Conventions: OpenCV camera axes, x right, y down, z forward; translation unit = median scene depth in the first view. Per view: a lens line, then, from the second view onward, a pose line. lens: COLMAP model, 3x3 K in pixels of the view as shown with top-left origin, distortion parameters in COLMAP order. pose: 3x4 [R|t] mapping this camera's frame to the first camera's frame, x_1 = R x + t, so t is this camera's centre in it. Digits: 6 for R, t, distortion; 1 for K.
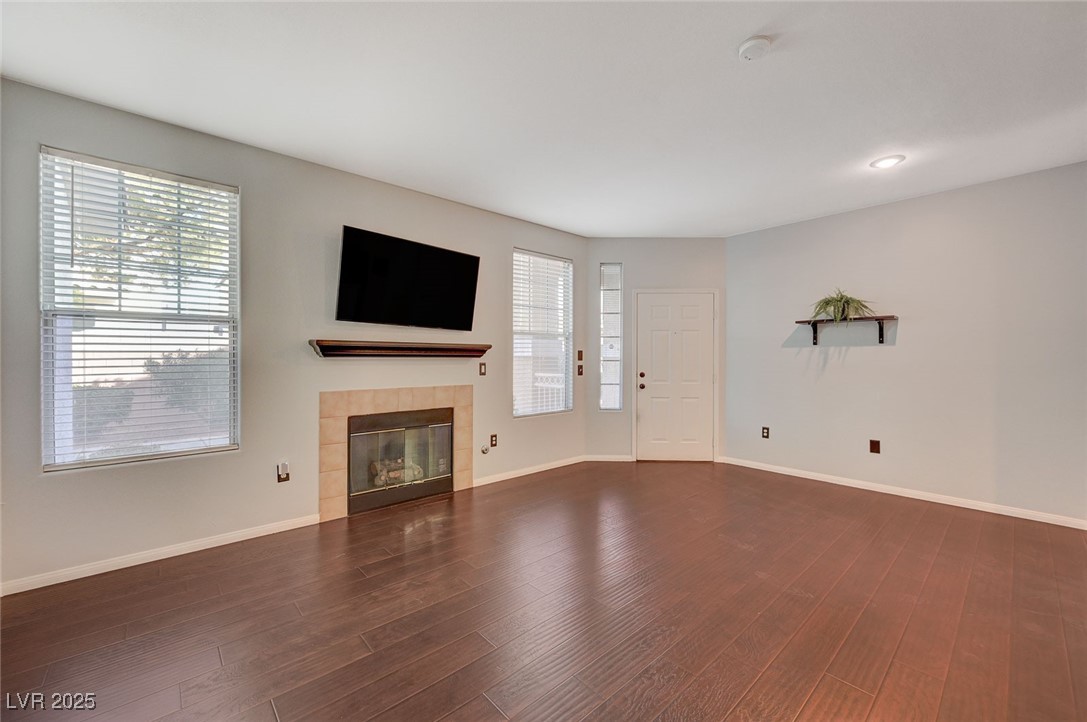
lens RADIAL K [[426.2, 0, 543.5], [0, 426.2, 361.0], [0, 0, 1]] dist [-0.001916, -0.000060]
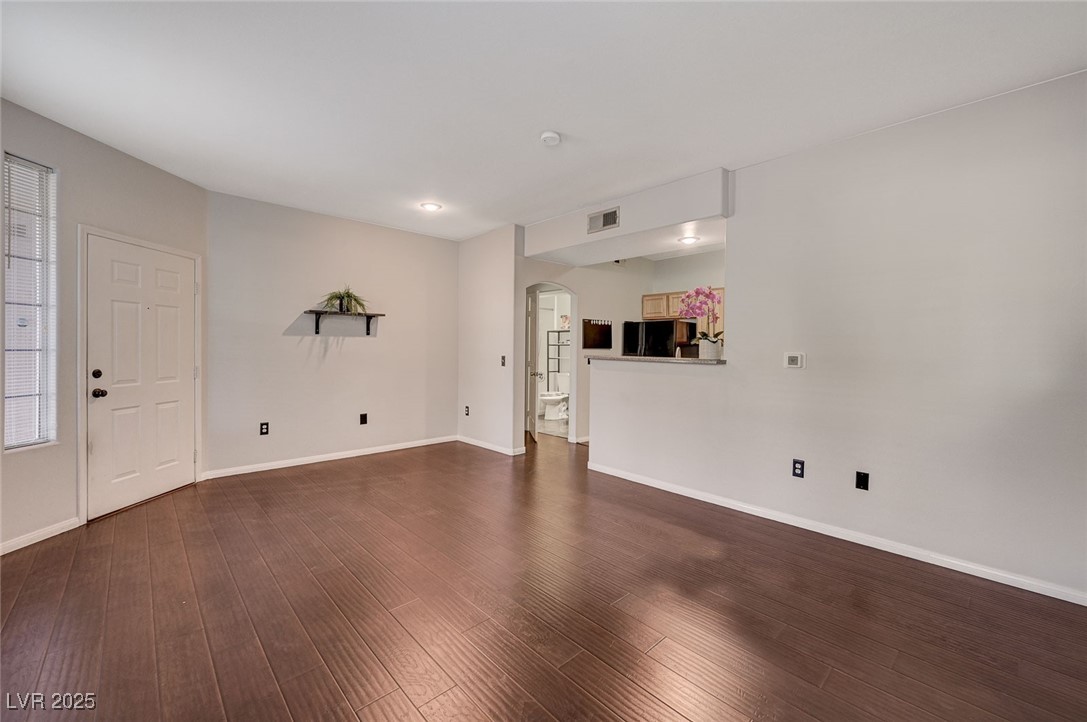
lens RADIAL K [[437.1, 0, 543.5], [0, 437.1, 361.0], [0, 0, 1]] dist [0.000767, 0.000074]
pose [[-0.019126, -0.030100, 0.999364, -0.472695], [-0.001849, 0.999546, 0.030070, -0.005471], [-0.999815, -0.001273, -0.019173, 0.484073]]
